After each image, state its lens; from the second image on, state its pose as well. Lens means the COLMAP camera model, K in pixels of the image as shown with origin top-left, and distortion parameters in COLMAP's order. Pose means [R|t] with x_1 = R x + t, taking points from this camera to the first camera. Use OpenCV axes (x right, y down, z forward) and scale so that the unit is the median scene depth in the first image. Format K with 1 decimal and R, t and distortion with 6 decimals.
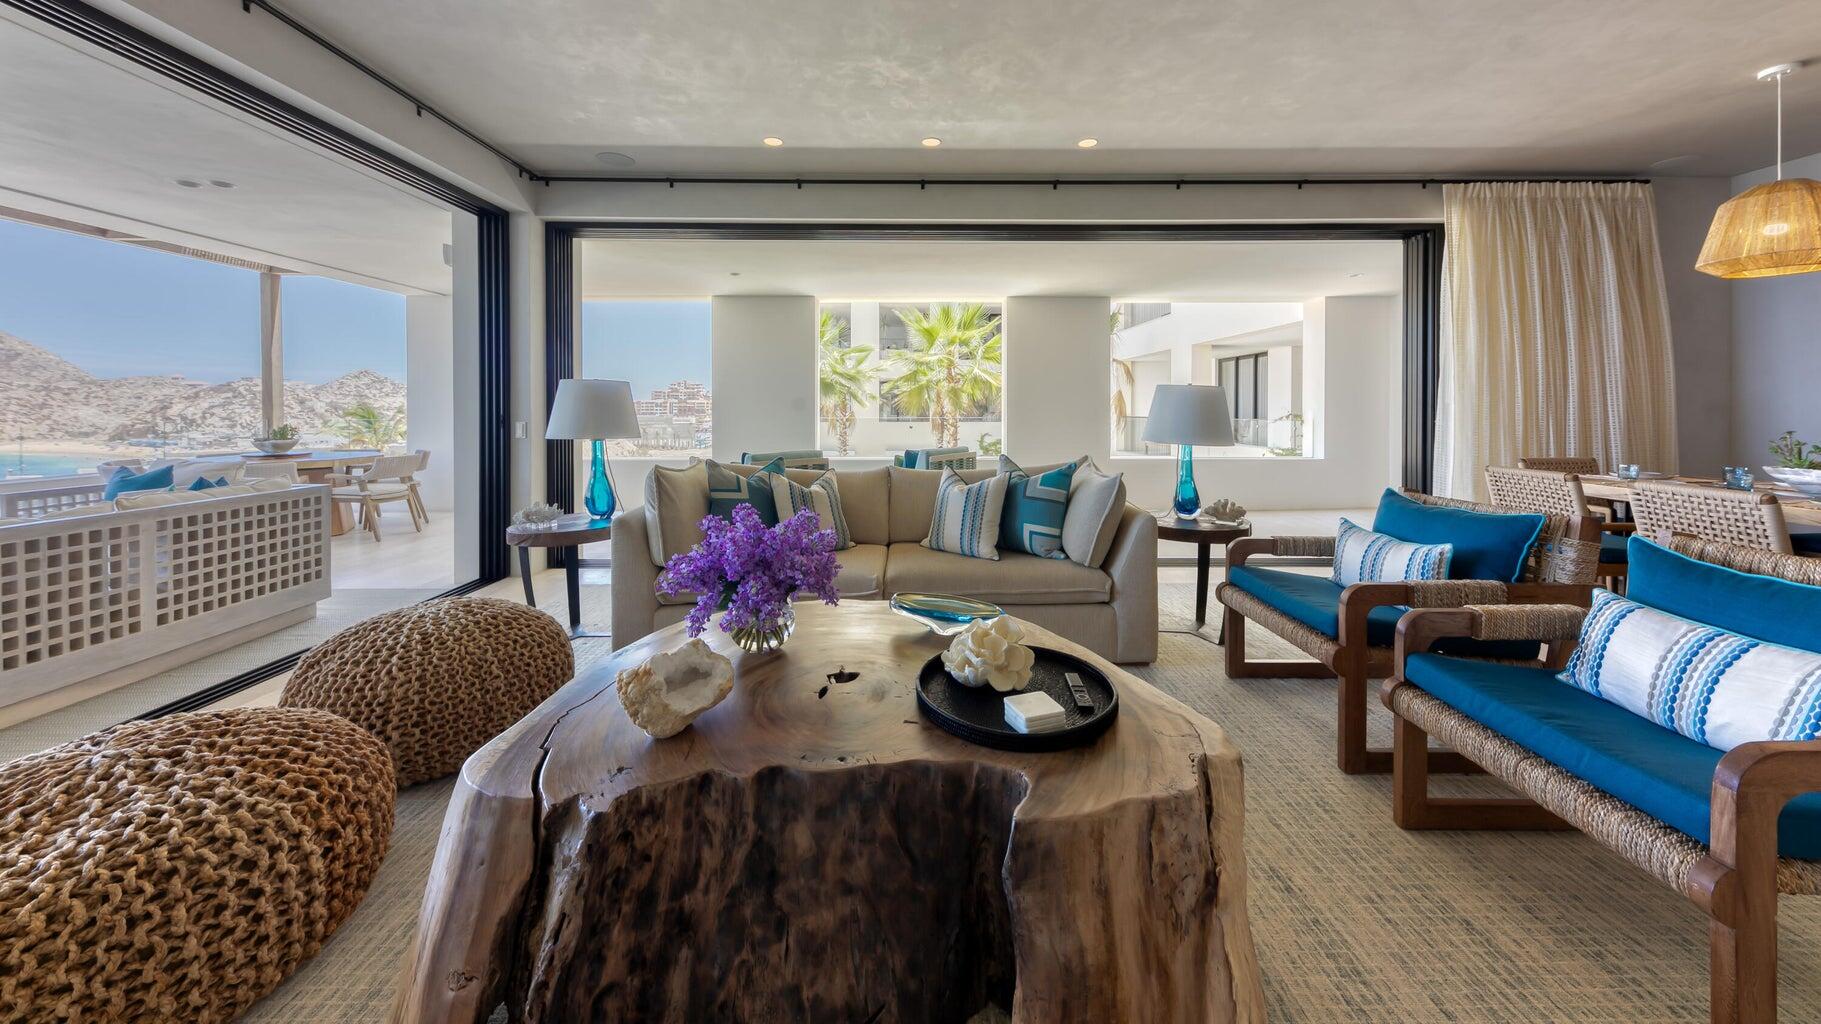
lens RADIAL K [[621.4, 0, 910.9], [0, 621.4, 411.4], [0, 0, 1]] dist [0.013043, -0.003922]
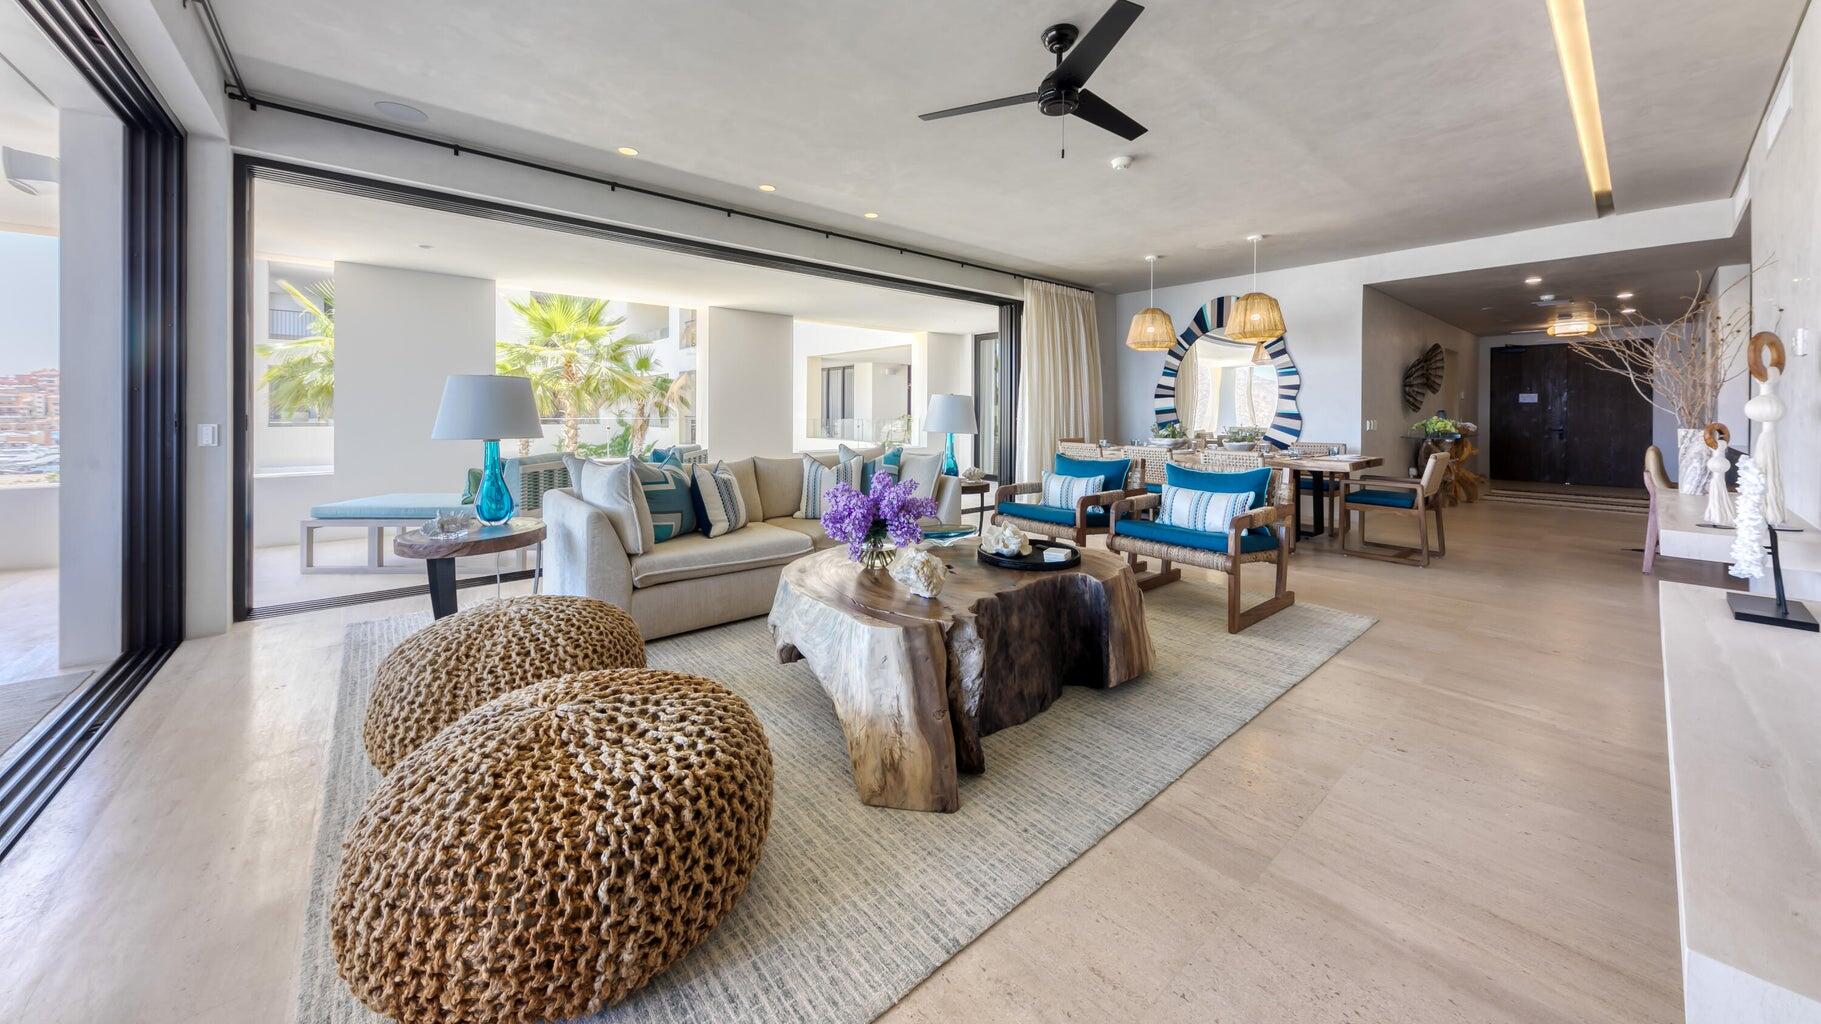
lens RADIAL K [[624.4, 0, 898.8], [0, 624.4, 416.5], [0, 0, 1]] dist [0.010770, -0.000008]
pose [[0.771042, -0.001371, 0.636783, -0.508681], [-0.002067, 0.999987, 0.004656, 0.003245], [-0.636781, -0.004906, 0.771029, -0.090679]]
